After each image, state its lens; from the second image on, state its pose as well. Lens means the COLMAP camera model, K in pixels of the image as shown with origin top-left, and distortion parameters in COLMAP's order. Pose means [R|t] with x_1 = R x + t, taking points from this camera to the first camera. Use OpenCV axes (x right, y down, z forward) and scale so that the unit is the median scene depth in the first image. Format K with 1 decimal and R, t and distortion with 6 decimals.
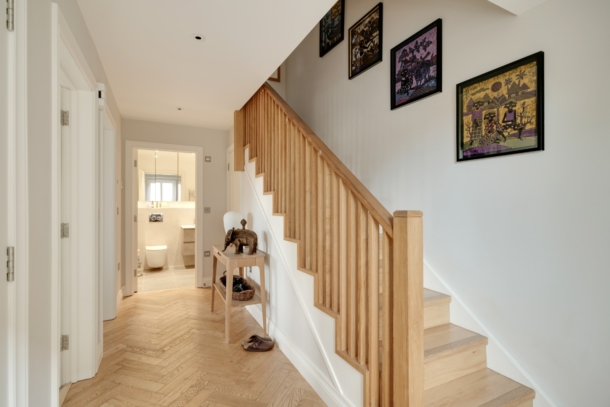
lens RADIAL K [[305.7, 0, 305.0], [0, 305.7, 203.5], [0, 0, 1]] dist [0.000764, 0.000085]
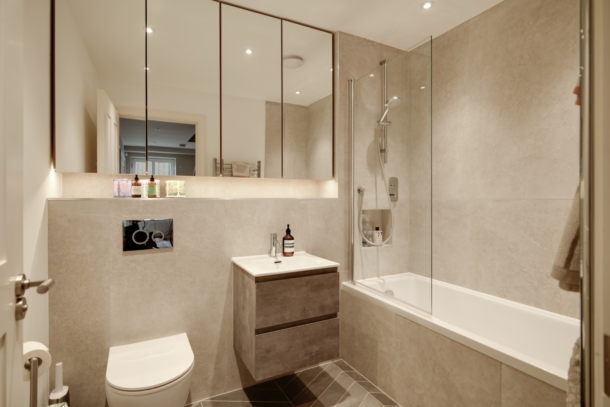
lens RADIAL K [[305.7, 0, 305.0], [0, 305.7, 203.5], [0, 0, 1]] dist [0.000764, 0.000085]
pose [[0.999677, 0.000766, 0.025391, -0.345493], [-0.000783, 0.999999, 0.000664, 0.018584], [-0.025390, -0.000684, 0.999677, 0.704135]]
